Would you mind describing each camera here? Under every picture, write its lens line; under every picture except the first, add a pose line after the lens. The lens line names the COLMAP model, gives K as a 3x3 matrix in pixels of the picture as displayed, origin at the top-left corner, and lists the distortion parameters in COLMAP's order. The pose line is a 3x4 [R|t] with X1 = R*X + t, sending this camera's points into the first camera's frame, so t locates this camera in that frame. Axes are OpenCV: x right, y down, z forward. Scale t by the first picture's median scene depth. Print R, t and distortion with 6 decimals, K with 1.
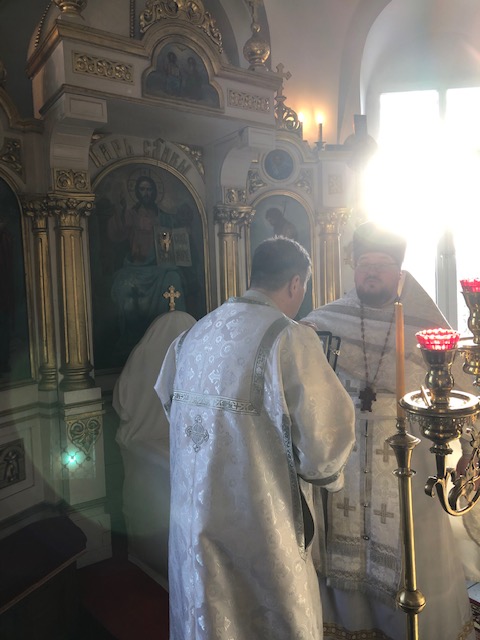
lens RADIAL K [[530.3, 0, 240.0], [0, 530.3, 320.0], [0, 0, 1]] dist [0.029740, 0.003059]
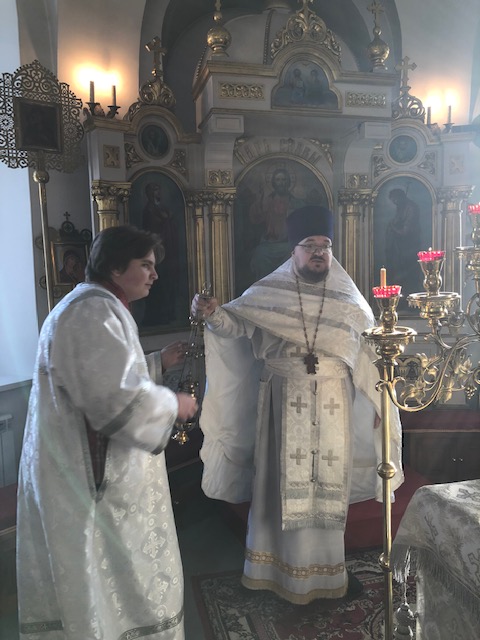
lens RADIAL K [[530.3, 0, 240.0], [0, 530.3, 320.0], [0, 0, 1]] dist [0.029740, 0.003059]
pose [[0.940436, 0.039698, -0.337646, 0.179915], [-0.023960, 0.998429, 0.050654, 0.018921], [0.339126, -0.039547, 0.939909, -0.218390]]
